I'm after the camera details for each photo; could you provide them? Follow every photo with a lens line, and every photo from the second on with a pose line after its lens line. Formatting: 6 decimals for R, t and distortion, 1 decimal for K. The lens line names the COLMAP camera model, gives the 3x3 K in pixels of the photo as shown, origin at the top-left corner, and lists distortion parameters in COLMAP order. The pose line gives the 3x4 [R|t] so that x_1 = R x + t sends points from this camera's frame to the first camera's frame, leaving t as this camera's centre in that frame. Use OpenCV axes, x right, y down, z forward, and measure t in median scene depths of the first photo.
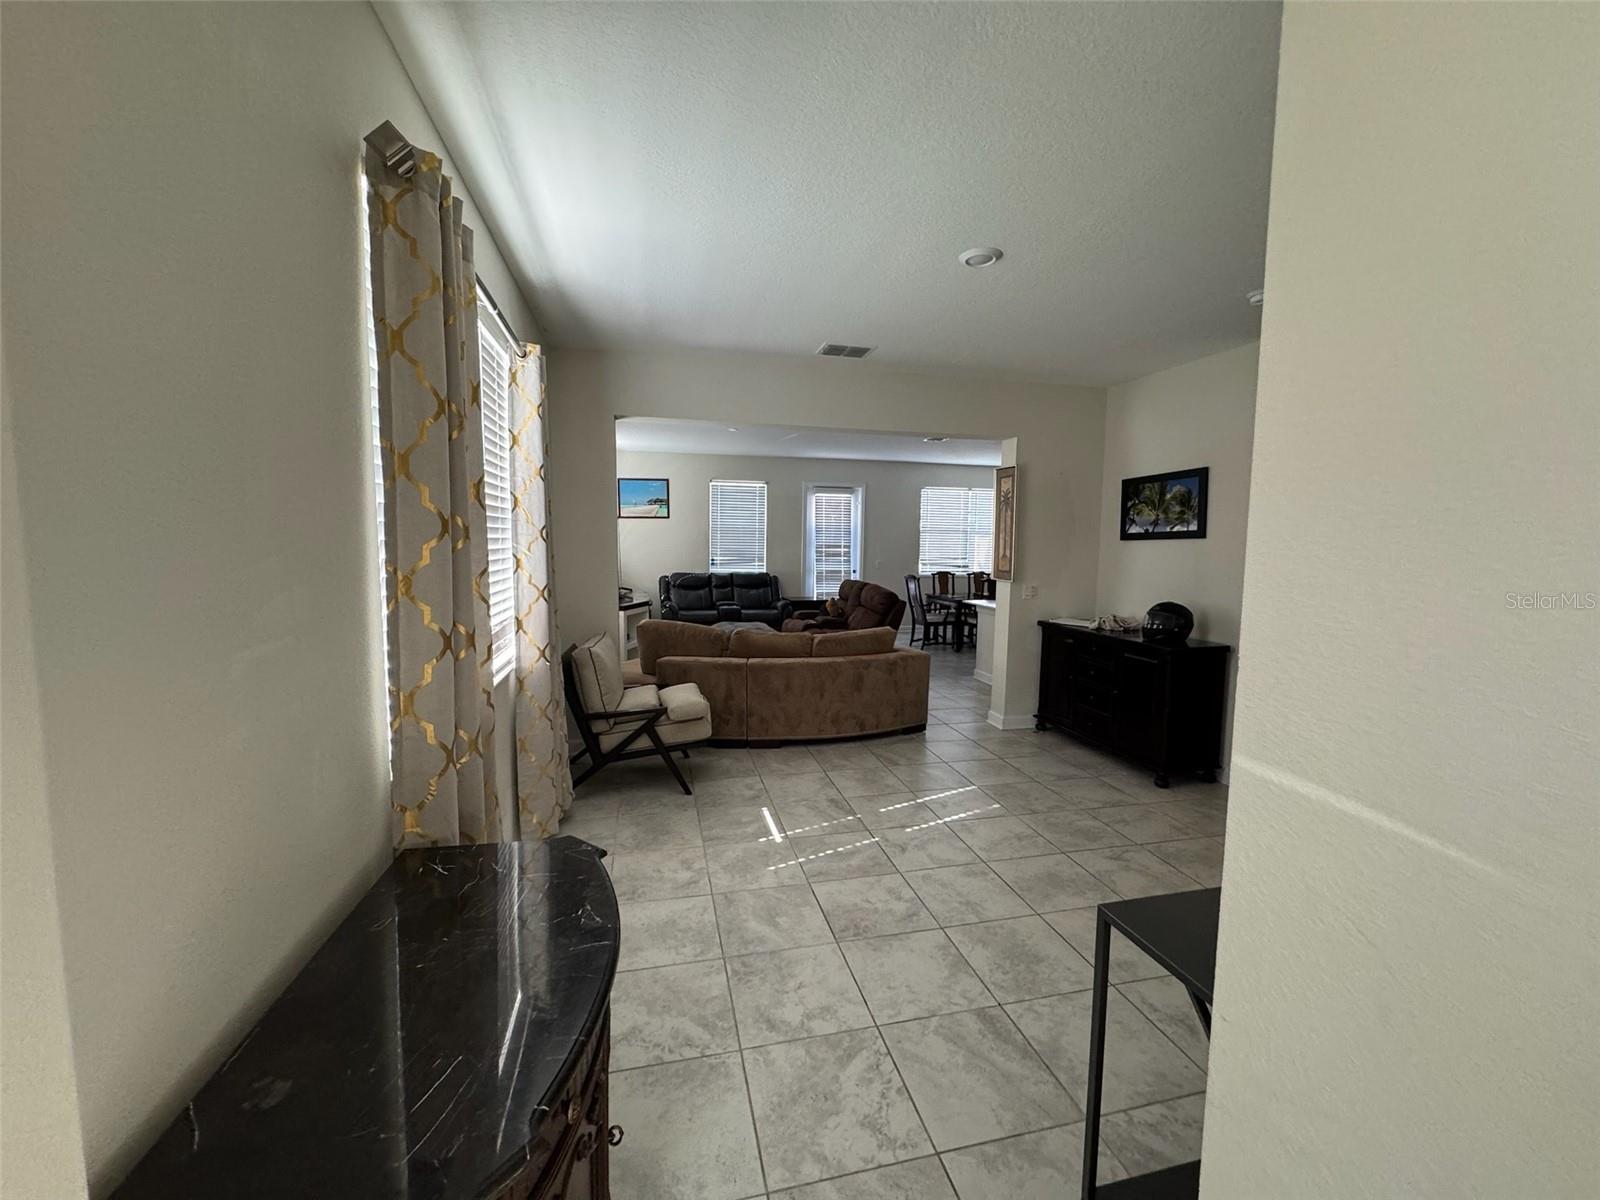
lens RADIAL K [[634.7, 0, 796.7], [0, 634.7, 598.2], [0, 0, 1]] dist [-0.001624, 0.000492]
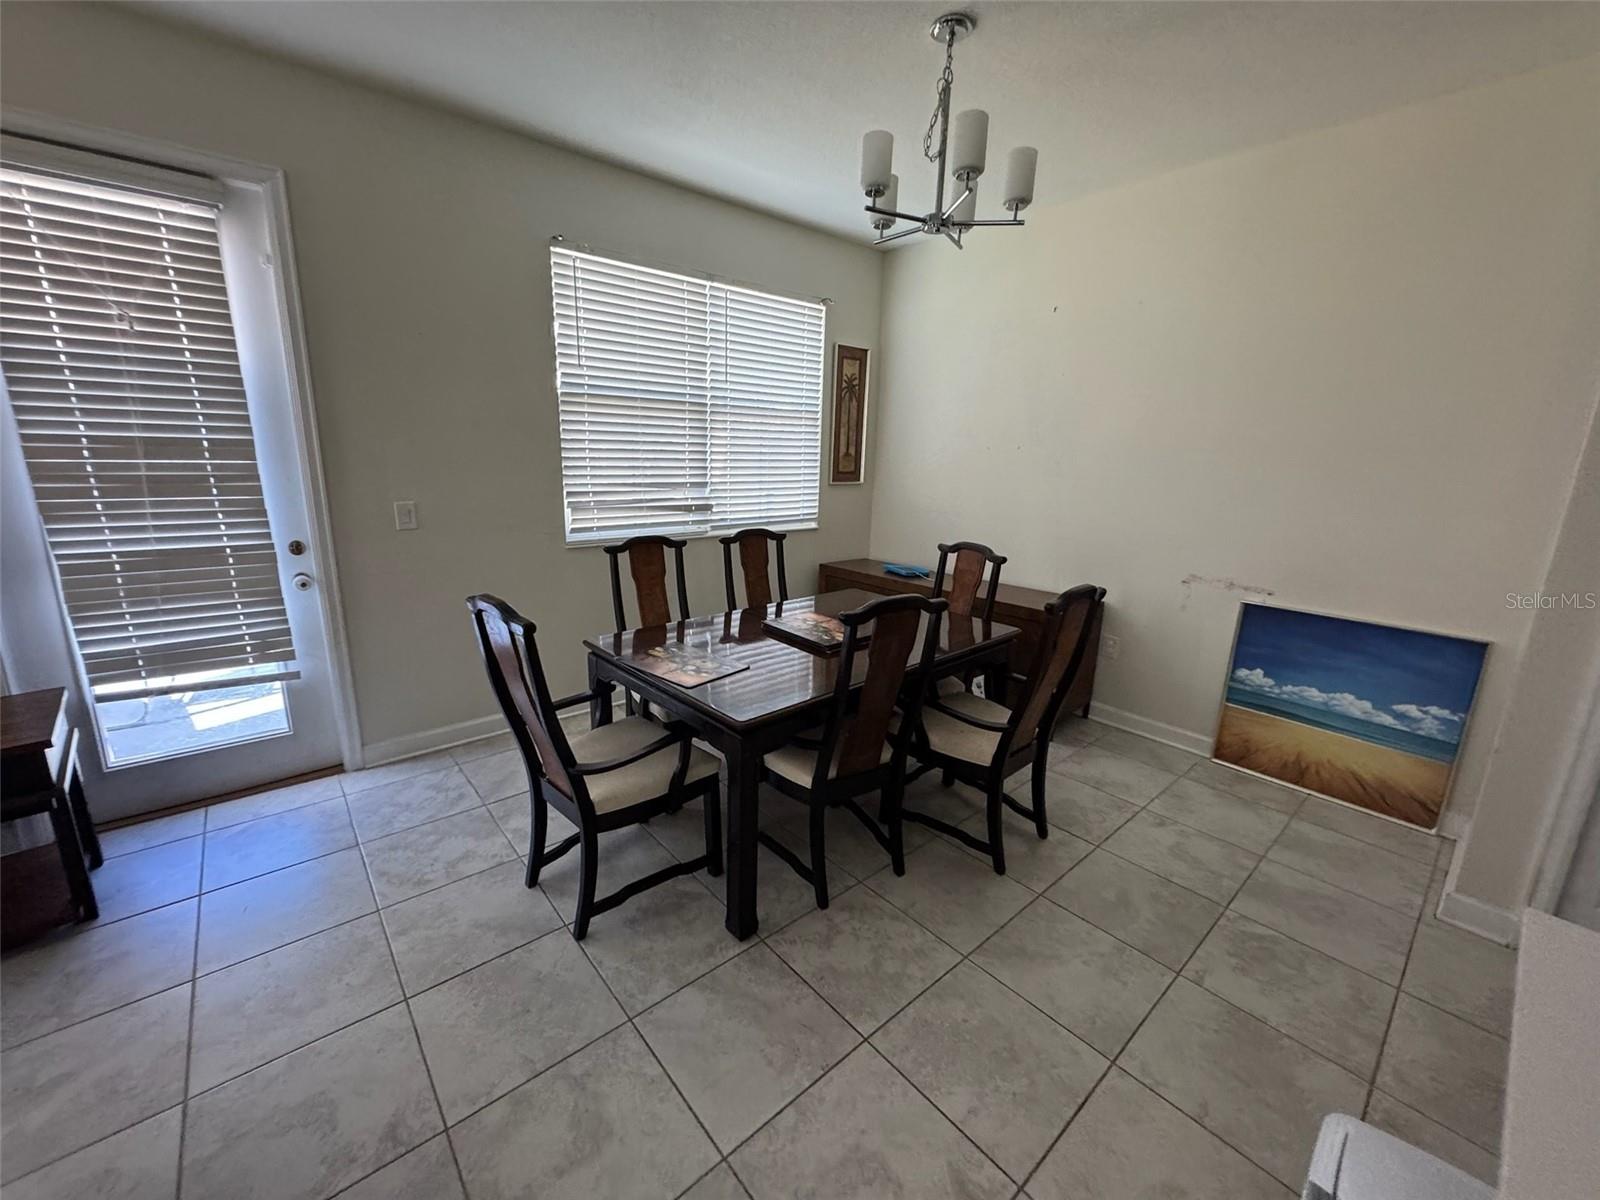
lens RADIAL K [[634.7, 0, 796.7], [0, 634.7, 598.2], [0, 0, 1]] dist [-0.001624, 0.000492]
pose [[0.888543, -0.098813, 0.448026, 0.152489], [0.030289, 0.987035, 0.157623, -0.056139], [-0.457792, -0.126484, 0.880016, 0.676770]]
